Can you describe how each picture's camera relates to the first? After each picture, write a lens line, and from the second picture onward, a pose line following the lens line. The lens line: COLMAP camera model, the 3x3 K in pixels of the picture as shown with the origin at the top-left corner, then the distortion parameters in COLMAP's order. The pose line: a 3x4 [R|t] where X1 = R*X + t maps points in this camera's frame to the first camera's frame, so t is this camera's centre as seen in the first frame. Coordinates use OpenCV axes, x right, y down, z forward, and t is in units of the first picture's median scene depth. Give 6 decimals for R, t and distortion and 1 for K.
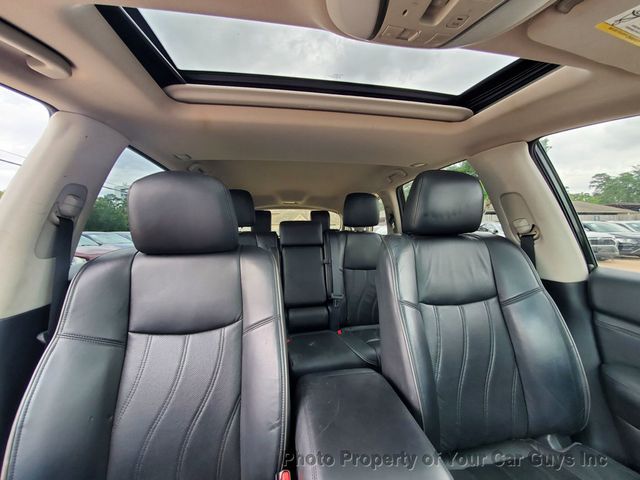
lens RADIAL K [[253.1, 0, 320.0], [0, 253.1, 240.0], [0, 0, 1]] dist [0.001758, 0.000177]
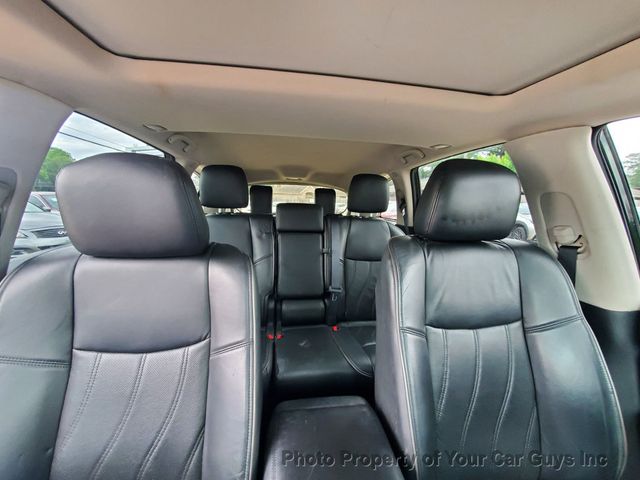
lens RADIAL K [[253.1, 0, 320.0], [0, 253.1, 240.0], [0, 0, 1]] dist [0.001758, 0.000177]
pose [[0.998257, 0.049844, -0.031603, 0.055574], [-0.045911, 0.992316, 0.114892, -0.101920], [0.037087, -0.113241, 0.992875, 0.184095]]
